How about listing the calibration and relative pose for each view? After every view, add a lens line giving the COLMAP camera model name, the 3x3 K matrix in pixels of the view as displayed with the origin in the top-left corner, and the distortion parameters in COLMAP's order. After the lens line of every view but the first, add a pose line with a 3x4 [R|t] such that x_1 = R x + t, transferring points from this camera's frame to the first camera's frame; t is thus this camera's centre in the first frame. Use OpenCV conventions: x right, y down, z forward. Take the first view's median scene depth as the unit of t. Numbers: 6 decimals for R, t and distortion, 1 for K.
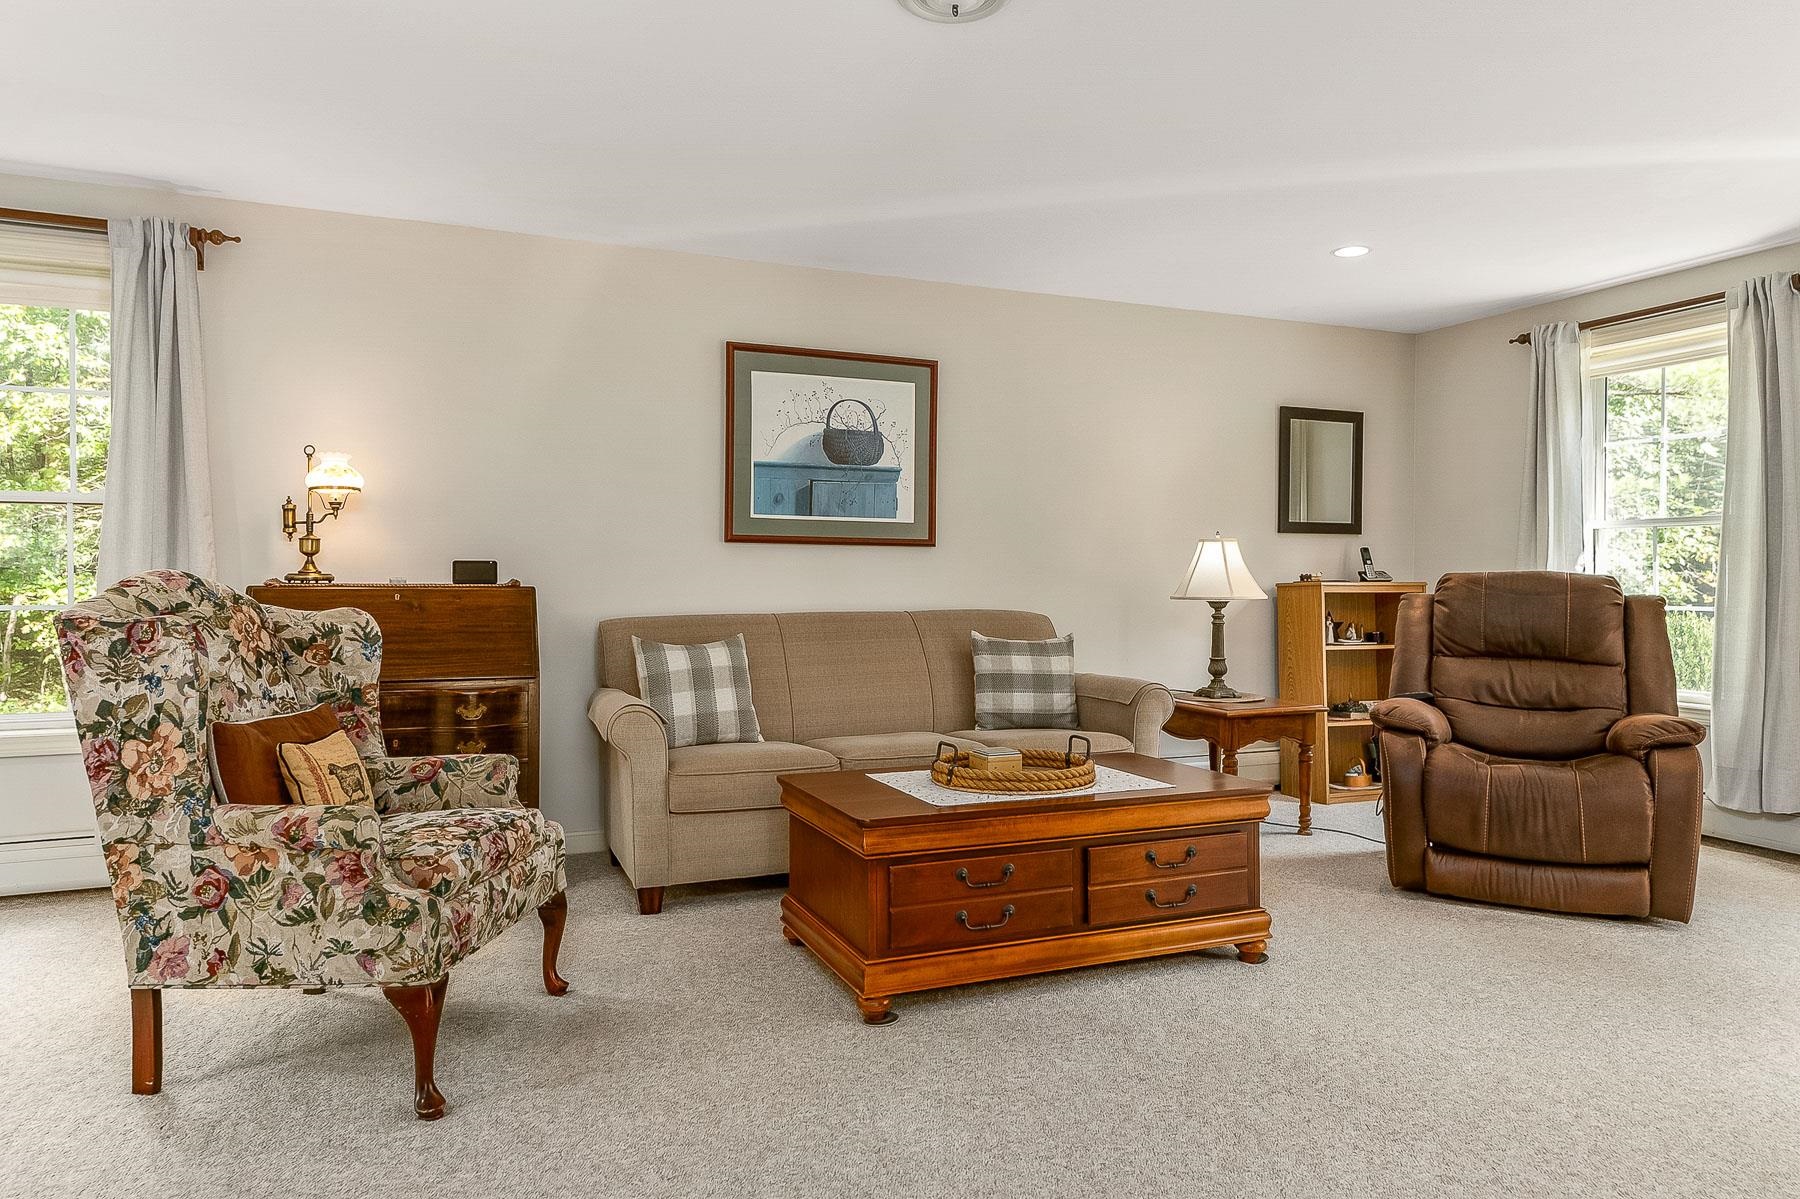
lens RADIAL K [[1134.4, 0, 905.1], [0, 1134.4, 581.8], [0, 0, 1]] dist [0.023243, -0.001151]
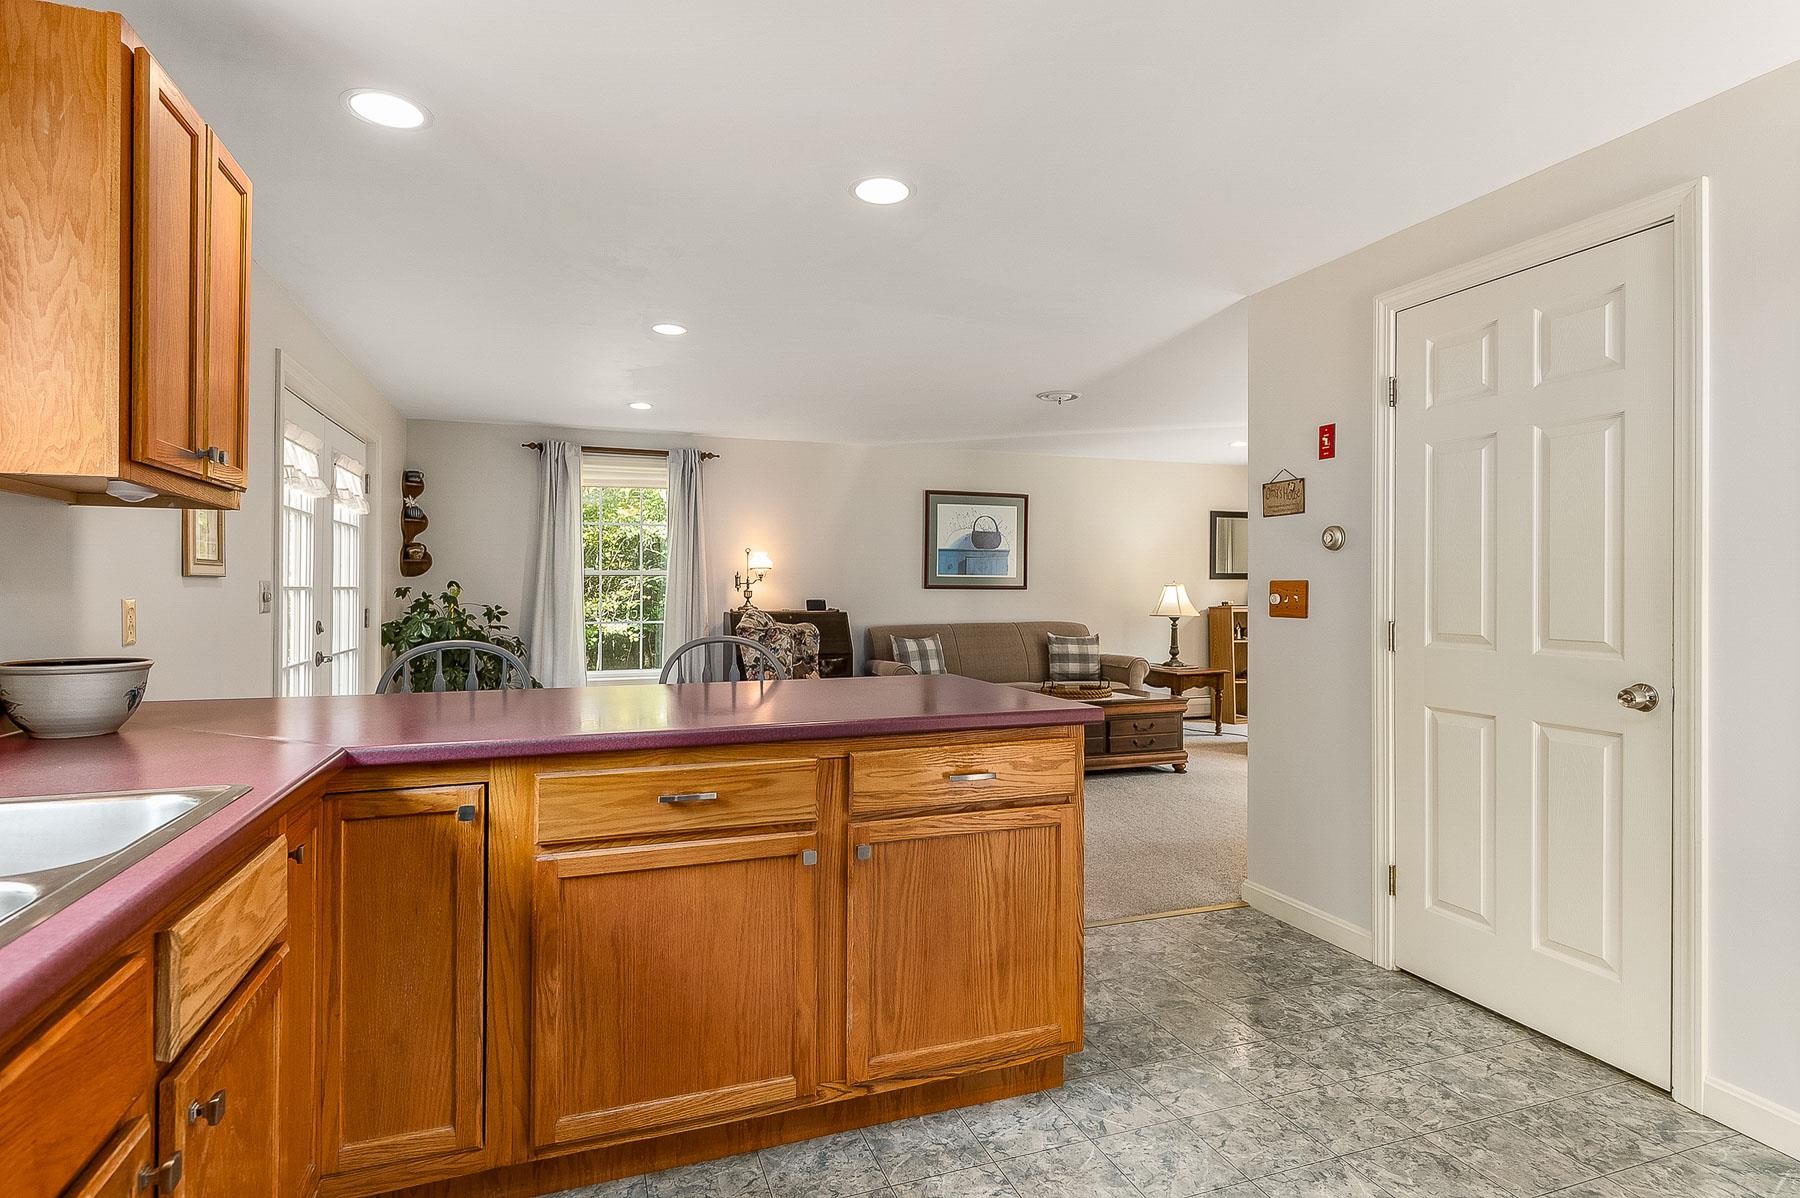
lens RADIAL K [[913.8, 0, 914.0], [0, 913.8, 593.3], [0, 0, 1]] dist [0.012721, -0.000495]
pose [[0.999184, -0.004057, -0.040192, -0.115202], [0.003989, 0.999990, -0.001778, -0.024453], [0.040199, 0.001616, 0.999190, -0.636843]]
